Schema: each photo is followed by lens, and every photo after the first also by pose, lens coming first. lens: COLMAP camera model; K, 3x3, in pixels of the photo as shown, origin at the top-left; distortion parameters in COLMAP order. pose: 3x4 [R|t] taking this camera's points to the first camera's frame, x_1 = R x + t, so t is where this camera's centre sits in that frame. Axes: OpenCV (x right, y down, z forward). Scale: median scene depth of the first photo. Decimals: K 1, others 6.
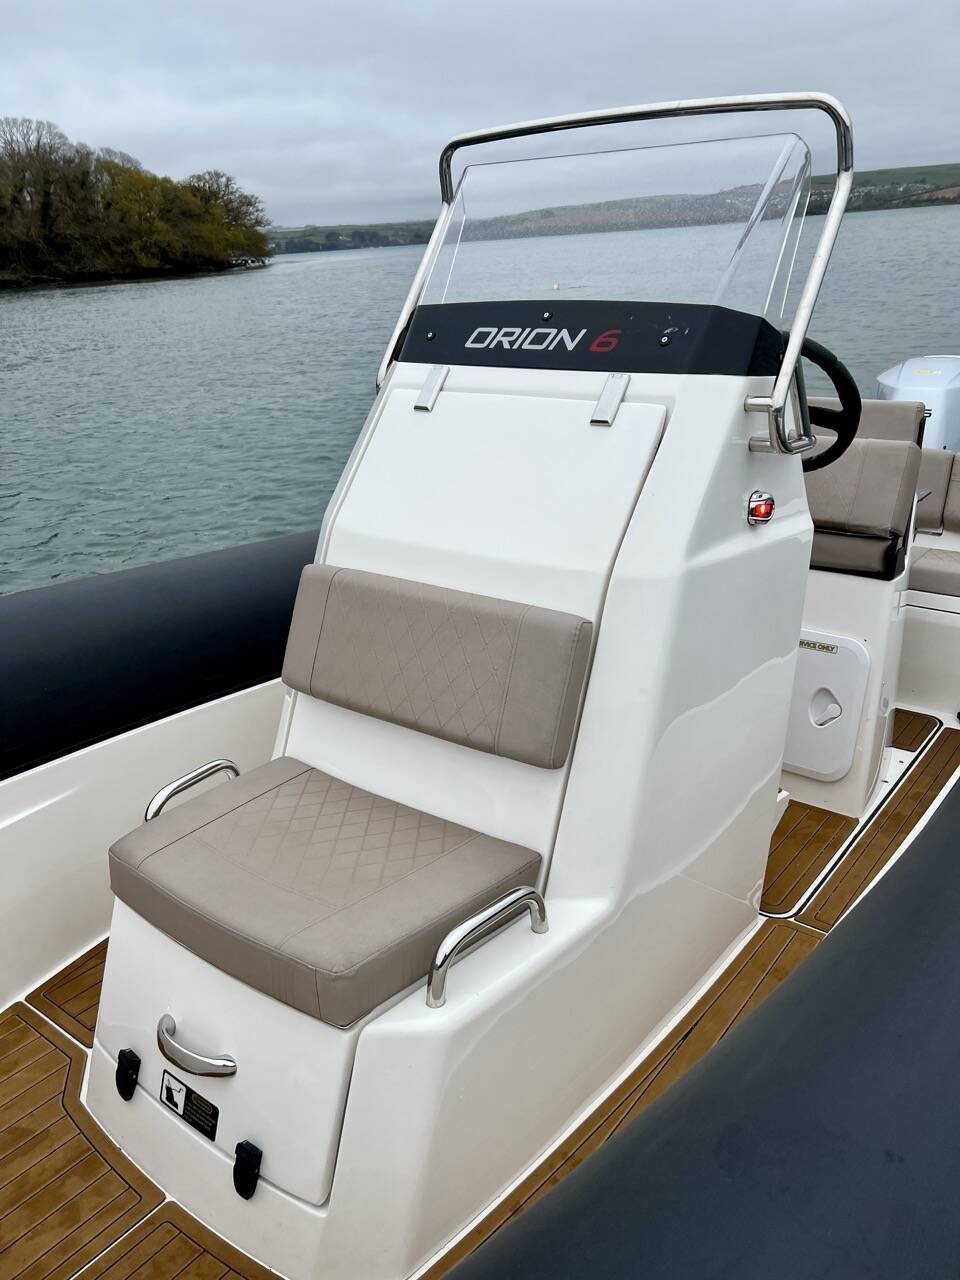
lens RADIAL K [[952.5, 0, 480.0], [0, 952.5, 640.0], [0, 0, 1]] dist [0.043361, -0.050992]
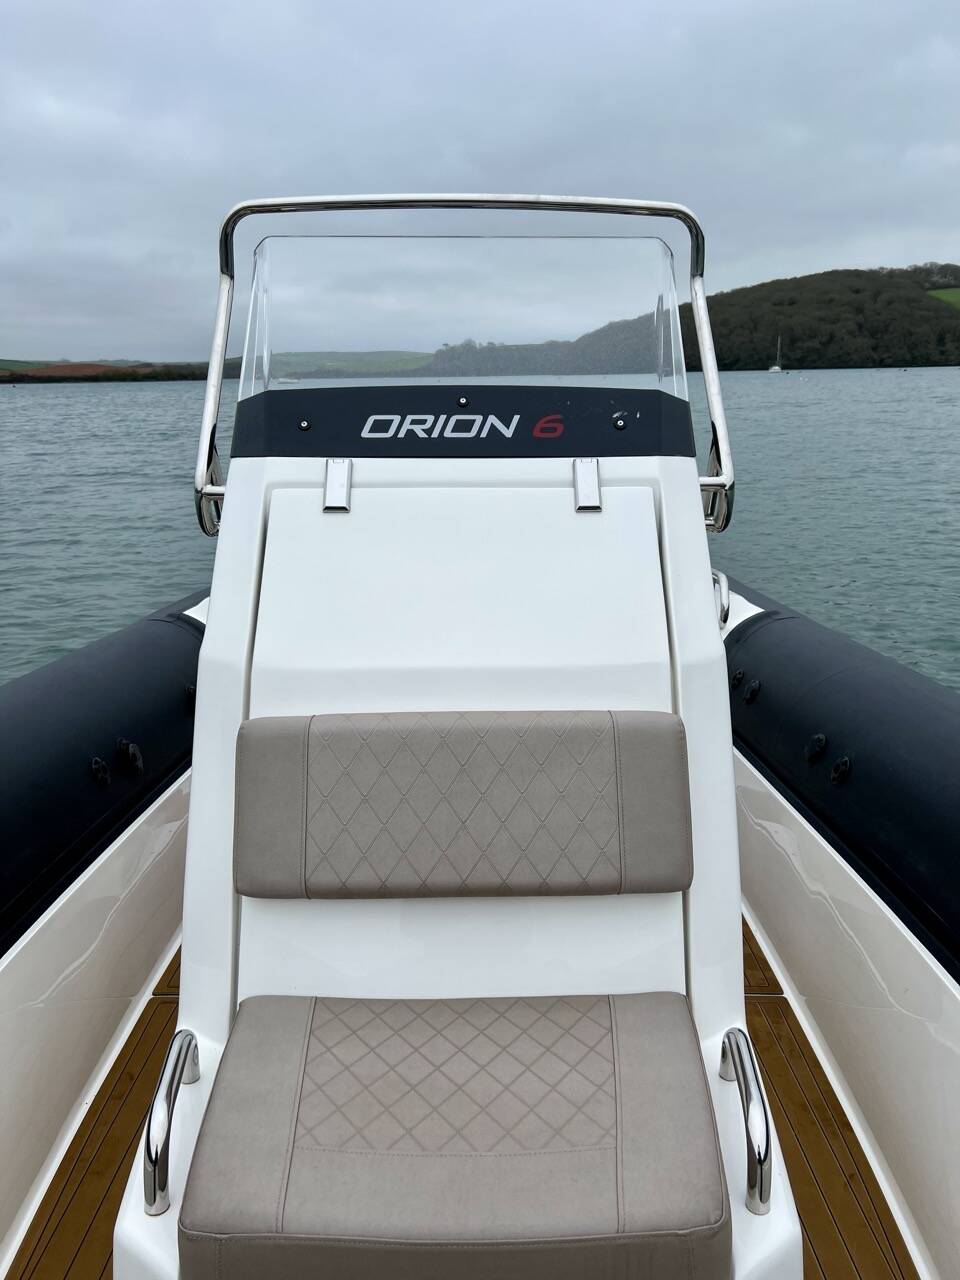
lens RADIAL K [[952.5, 0, 480.0], [0, 952.5, 640.0], [0, 0, 1]] dist [0.043361, -0.050992]
pose [[0.807212, -0.126153, 0.576623, -0.464607], [0.196230, 0.978684, -0.060586, -0.061494], [-0.556689, 0.162056, 0.814761, 0.294791]]
